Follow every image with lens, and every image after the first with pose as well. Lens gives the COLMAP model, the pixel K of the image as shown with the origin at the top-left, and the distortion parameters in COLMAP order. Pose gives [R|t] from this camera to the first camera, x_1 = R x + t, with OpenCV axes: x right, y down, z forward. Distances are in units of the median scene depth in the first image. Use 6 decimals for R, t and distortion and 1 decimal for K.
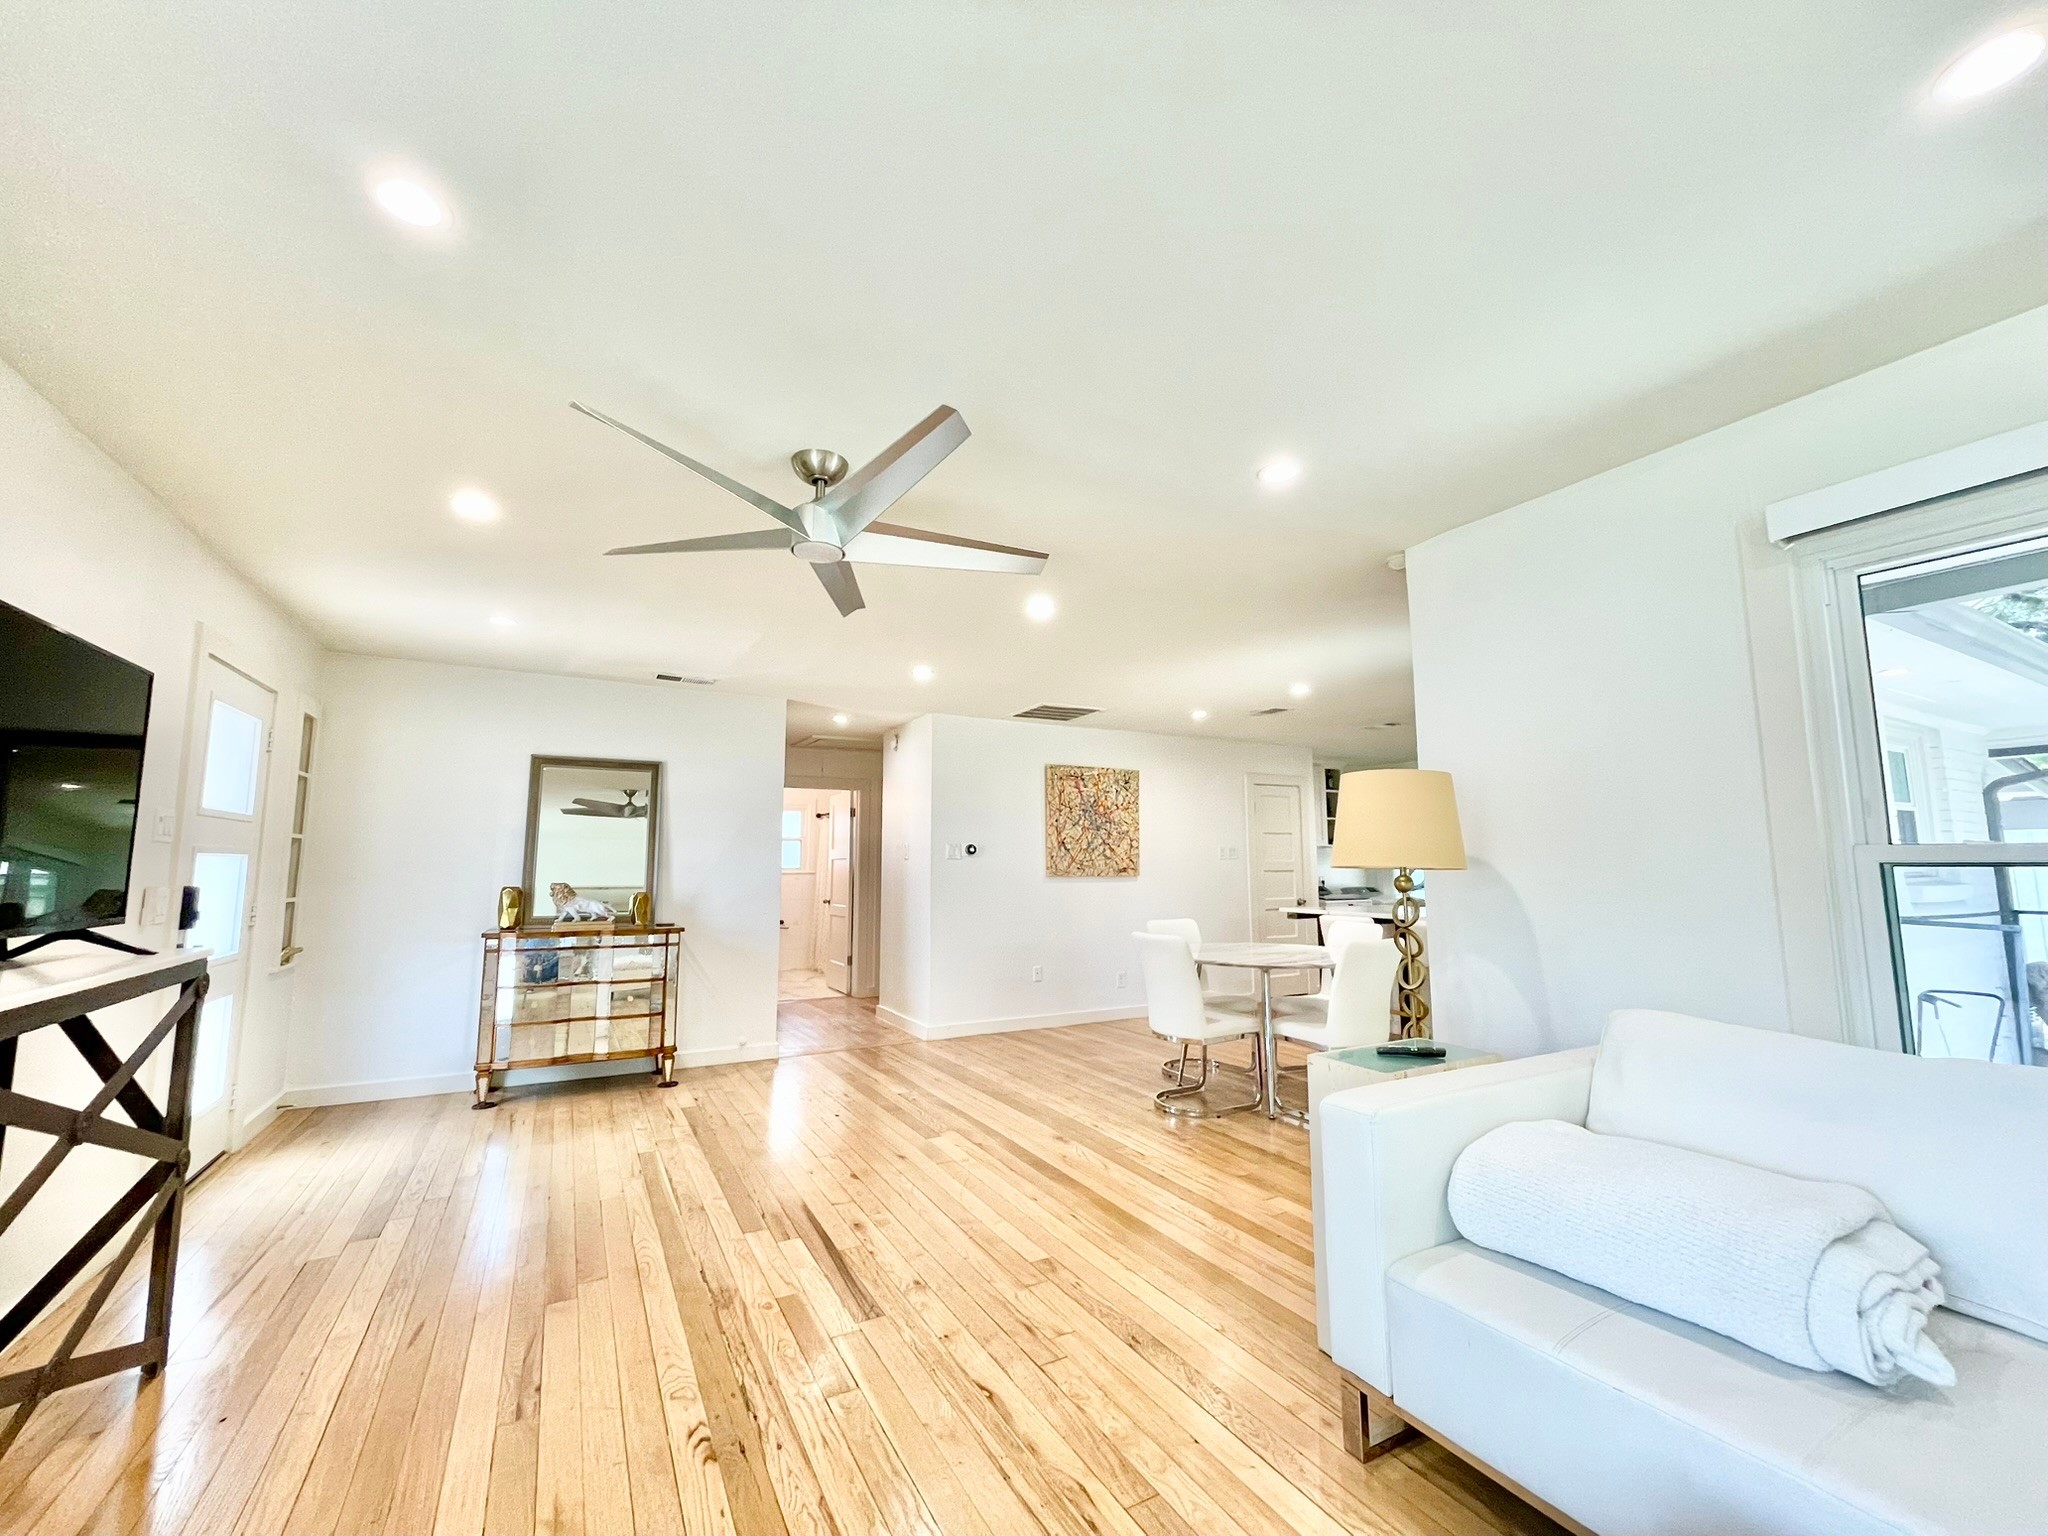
lens RADIAL K [[824.9, 0, 1019.9], [0, 824.9, 769.4], [0, 0, 1]] dist [-0.001506, -0.000616]
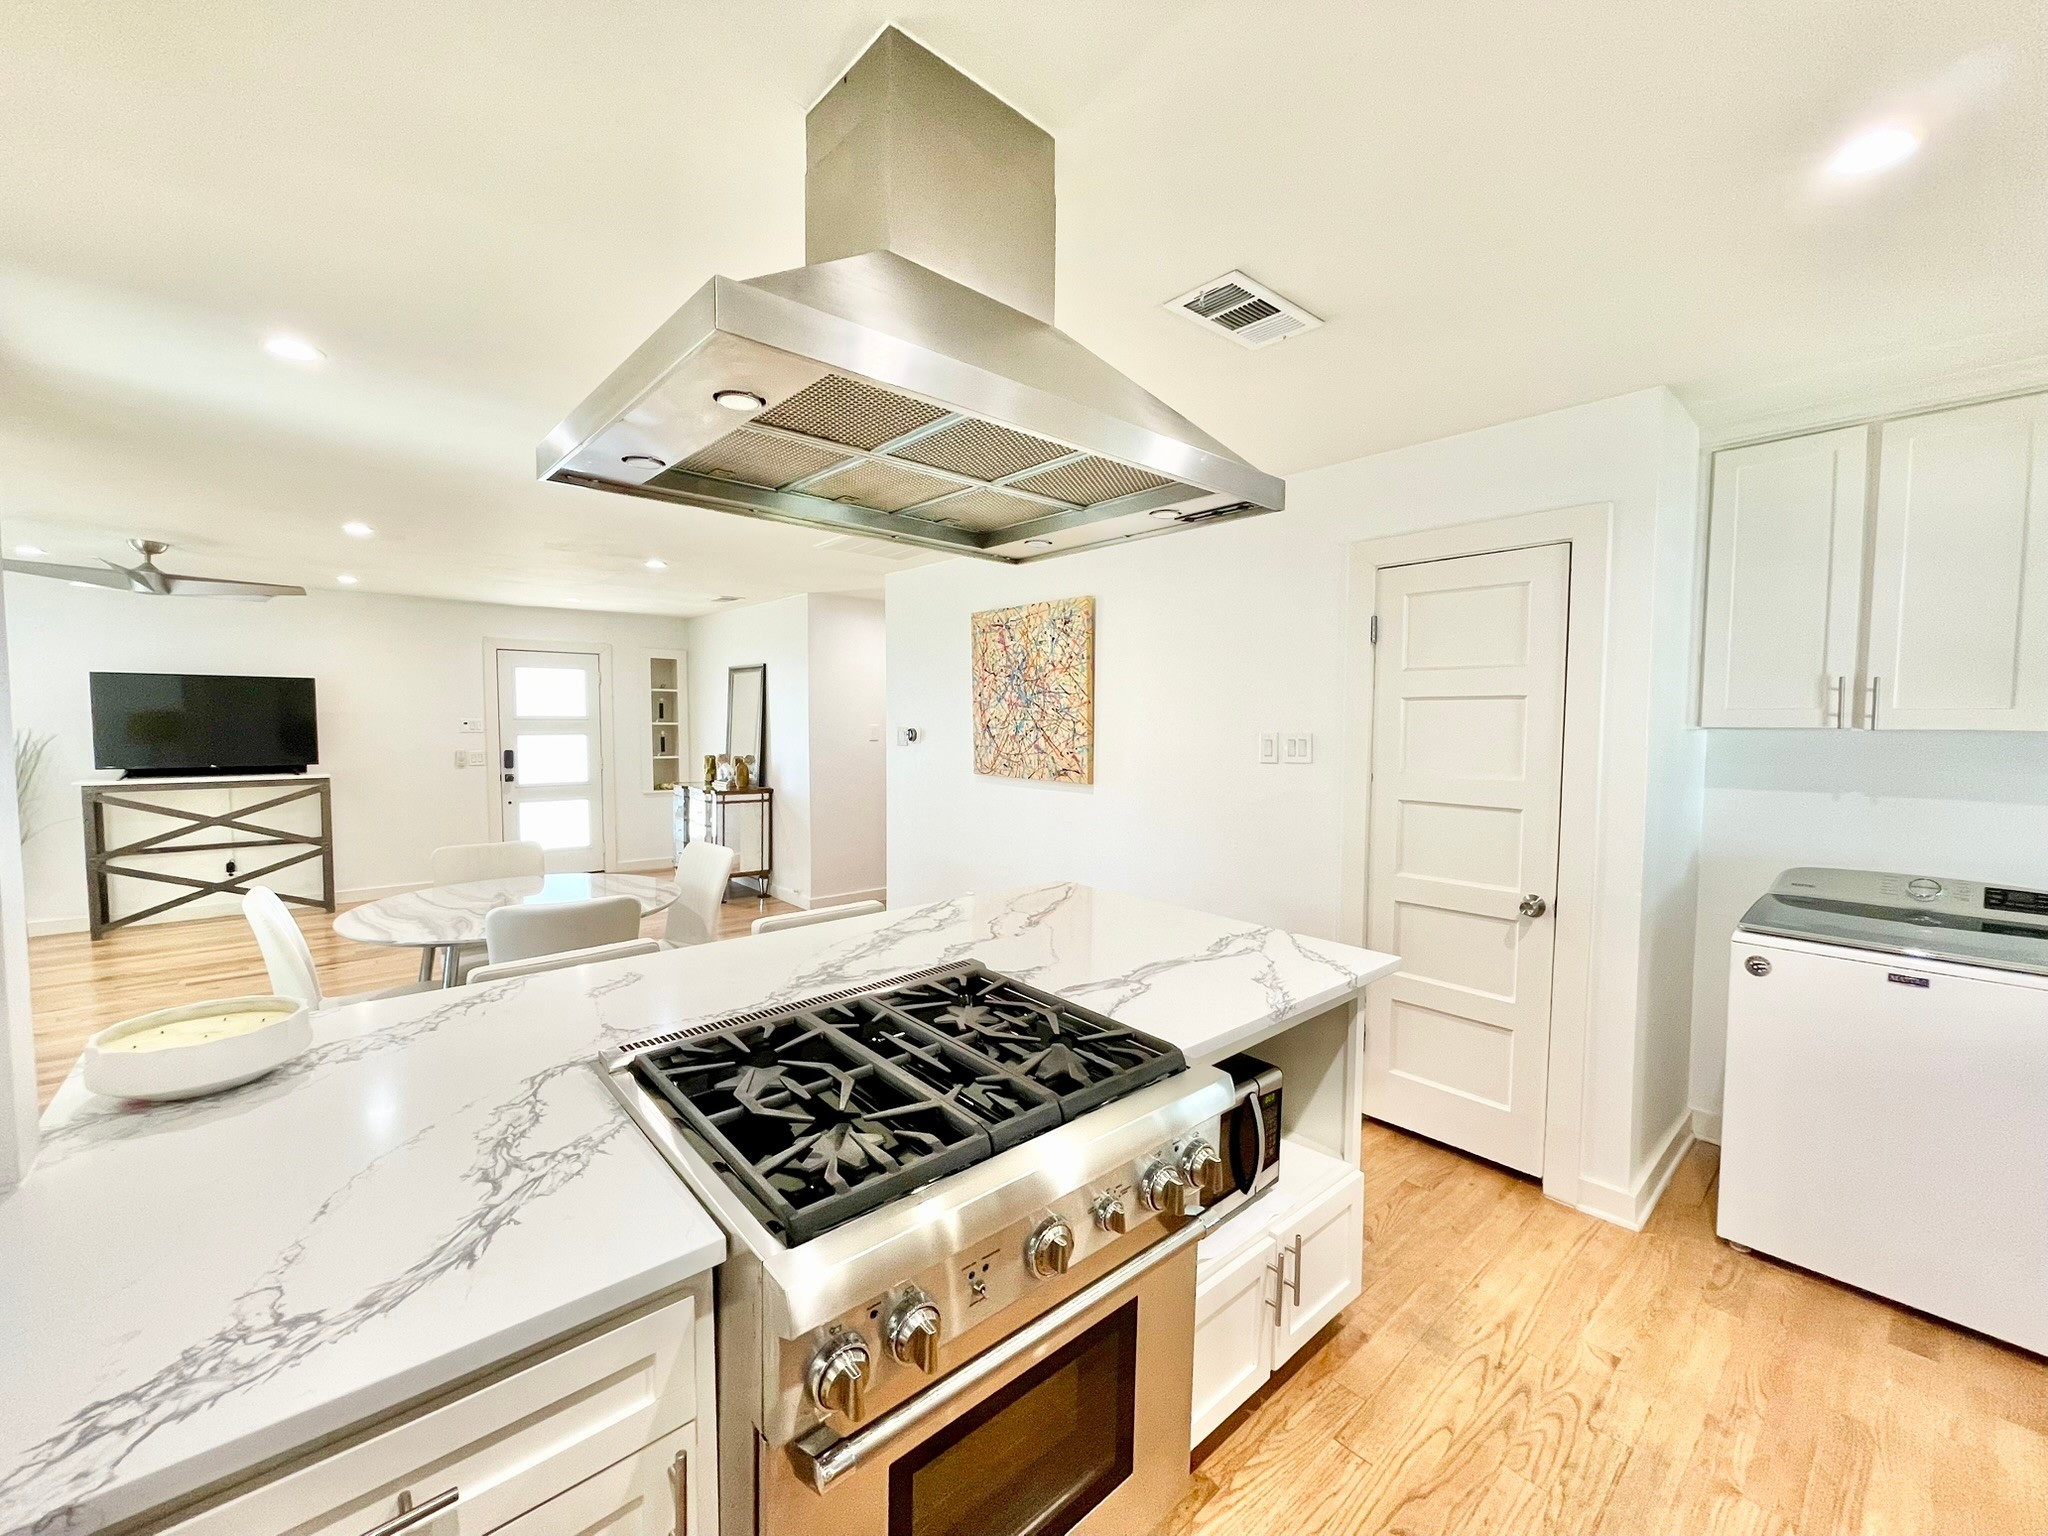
lens RADIAL K [[824.9, 0, 1023.6], [0, 824.9, 774.8], [0, 0, 1]] dist [-0.001506, -0.000616]
pose [[0.218686, 0.072118, -0.973127, 1.255994], [0.106696, 0.989518, 0.097310, 0.112871], [0.969945, -0.125109, 0.208699, 1.522616]]
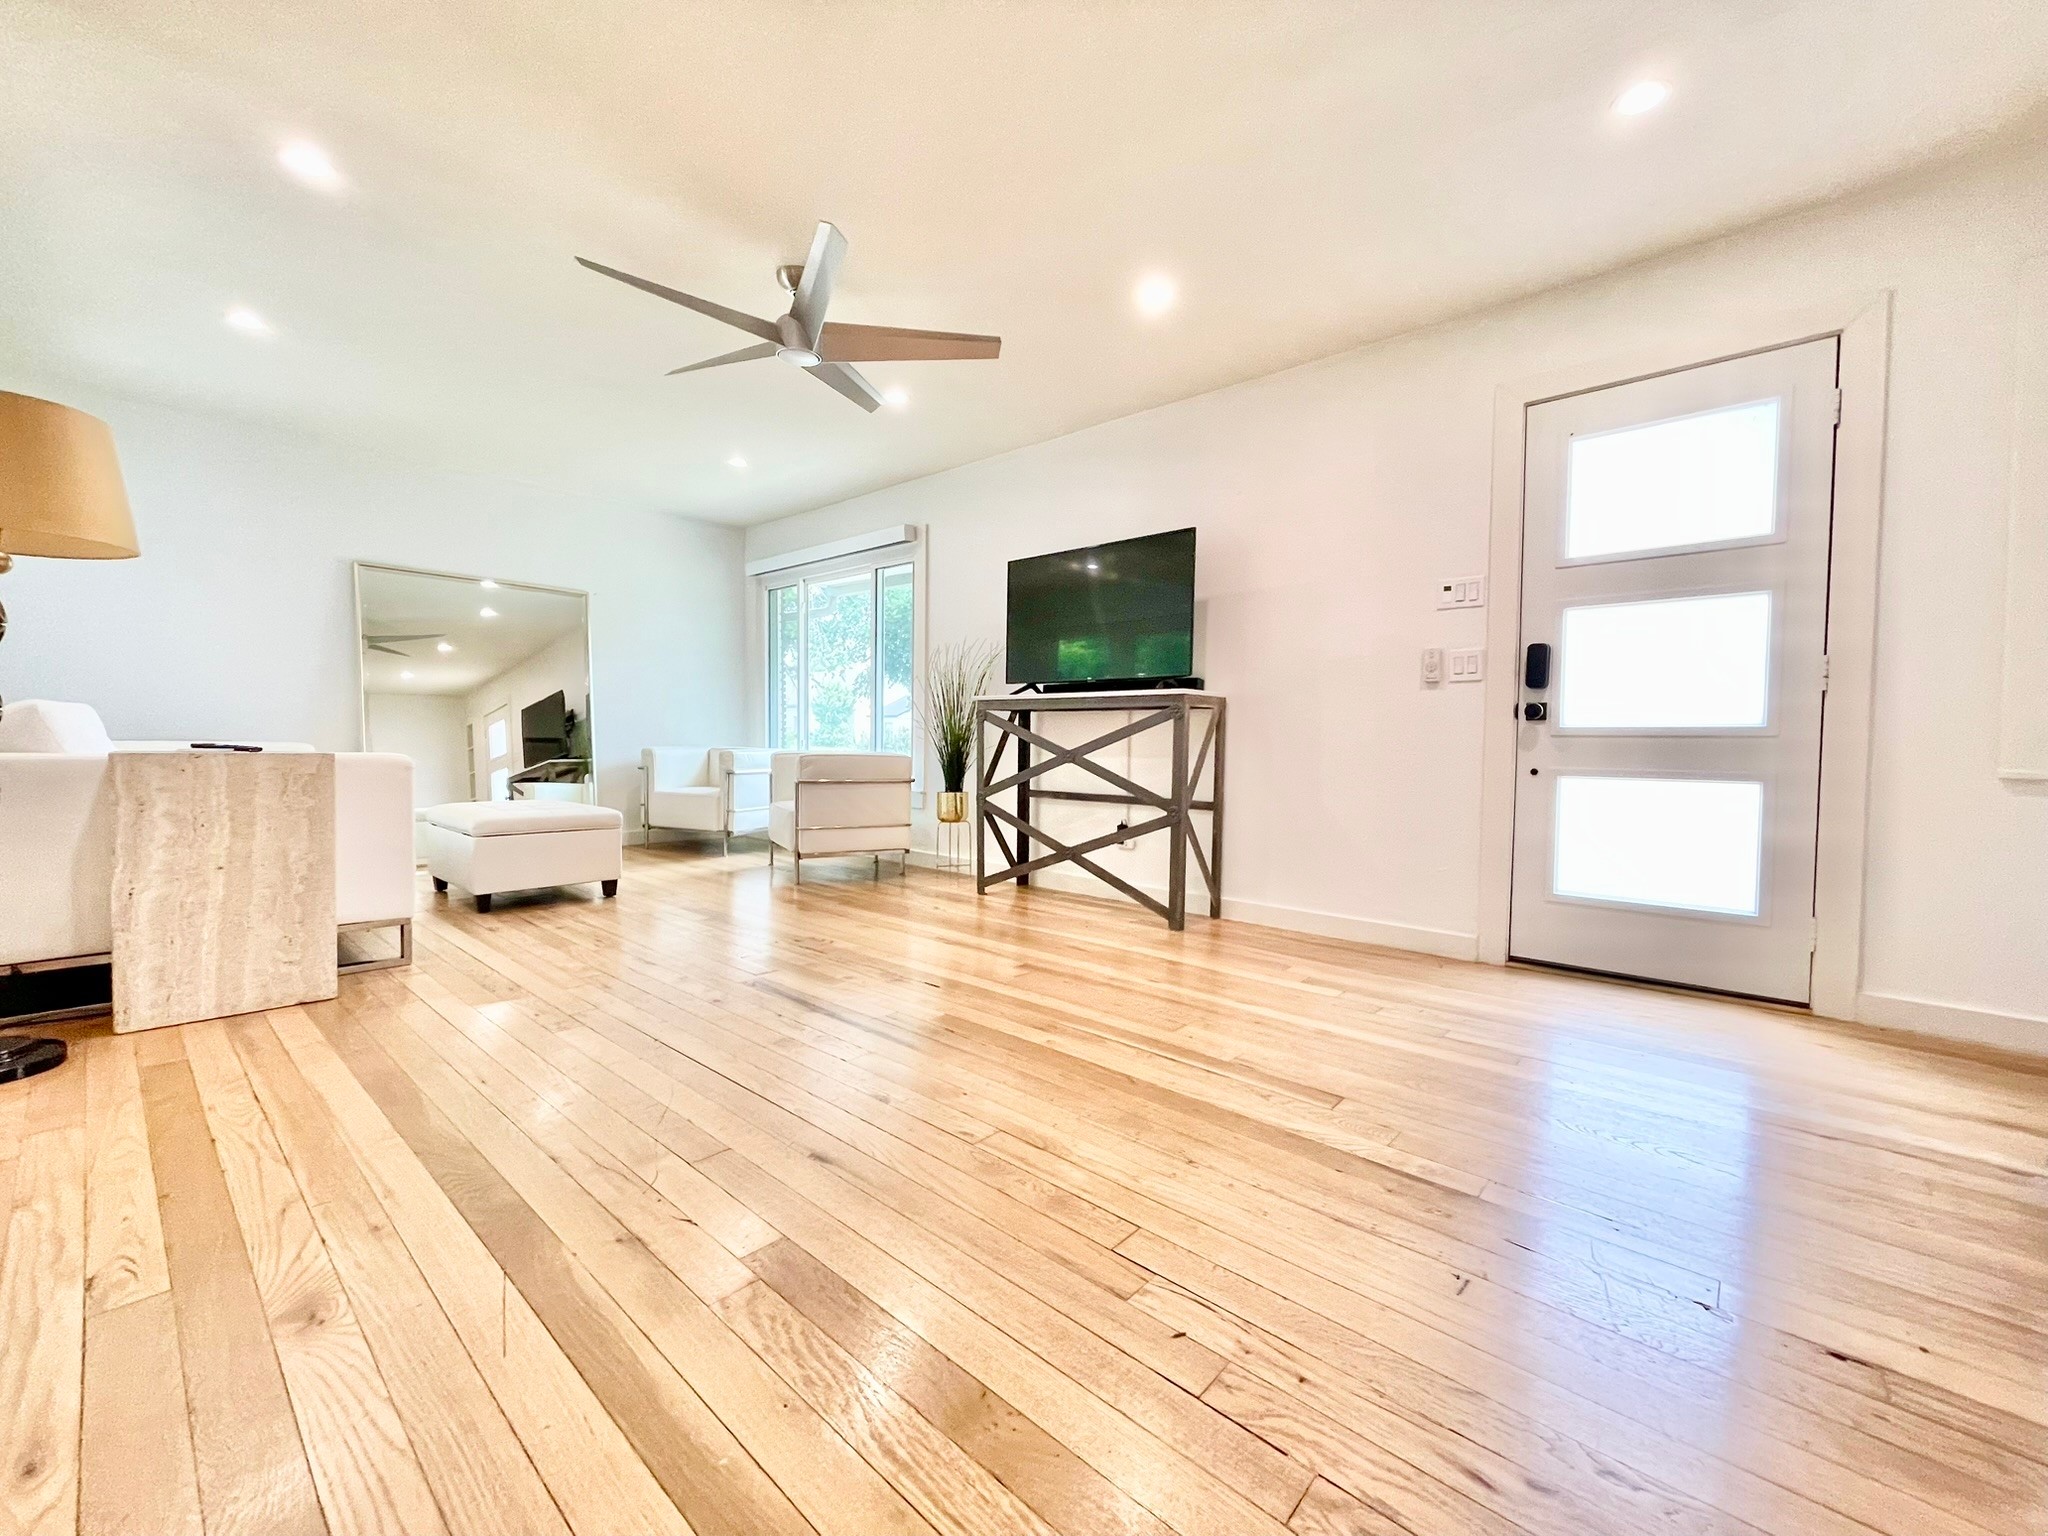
lens RADIAL K [[824.9, 0, 1024.4], [0, 824.9, 764.4], [0, 0, 1]] dist [-0.001506, -0.000616]
pose [[-0.941268, -0.000483, -0.337661, -0.088047], [0.028390, 0.996345, -0.080566, 0.271510], [0.336466, -0.085421, -0.937813, 1.337488]]
